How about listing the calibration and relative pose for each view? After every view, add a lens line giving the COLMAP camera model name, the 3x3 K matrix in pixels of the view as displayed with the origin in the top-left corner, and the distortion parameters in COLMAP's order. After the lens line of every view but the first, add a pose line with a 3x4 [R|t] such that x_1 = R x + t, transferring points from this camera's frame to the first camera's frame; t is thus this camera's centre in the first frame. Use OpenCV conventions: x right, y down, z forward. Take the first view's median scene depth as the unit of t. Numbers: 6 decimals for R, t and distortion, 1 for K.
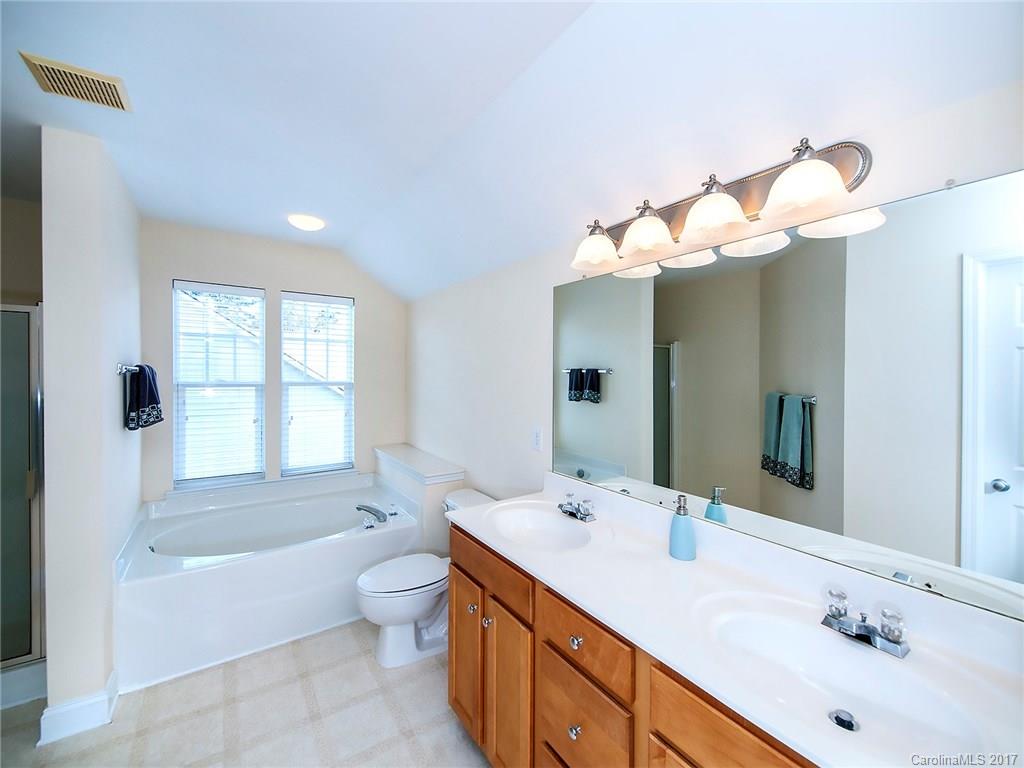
lens RADIAL K [[424.0, 0, 505.2], [0, 424.0, 373.0], [0, 0, 1]] dist [0.000926, 0.000100]
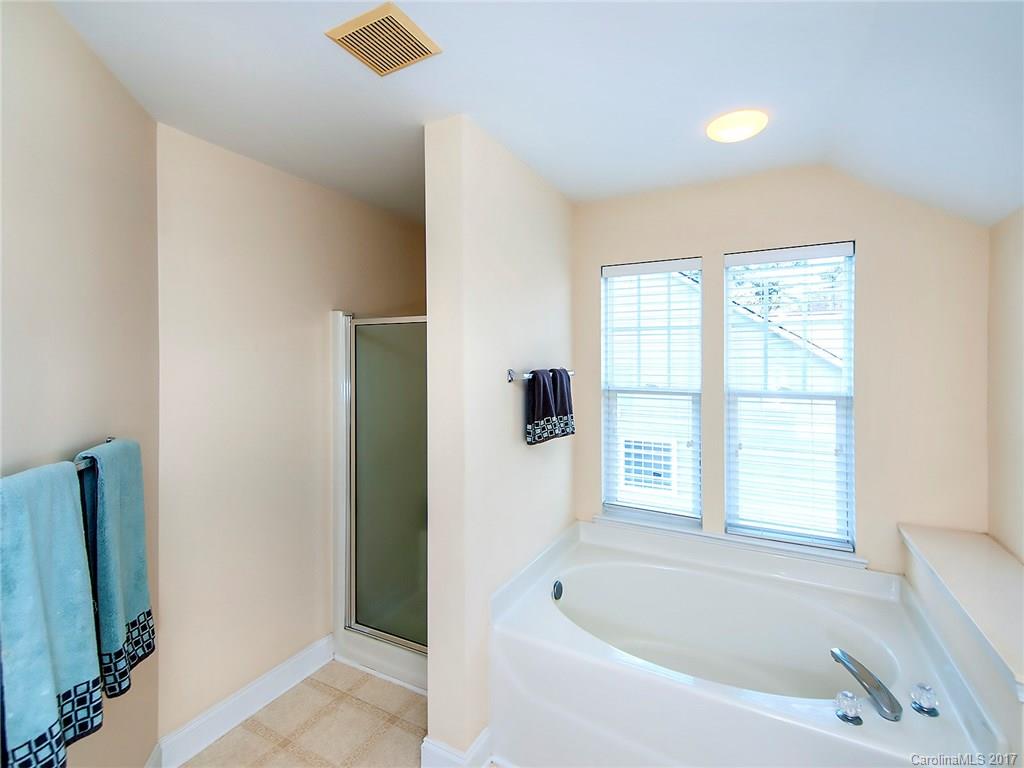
lens RADIAL K [[478.9, 0, 516.6], [0, 478.9, 364.9], [0, 0, 1]] dist [0.026564, -0.000010]
pose [[0.479032, -0.000692, -0.877797, -0.018727], [0.002483, 0.999997, 0.000566, -0.022167], [0.877794, -0.002451, 0.479032, 0.367227]]
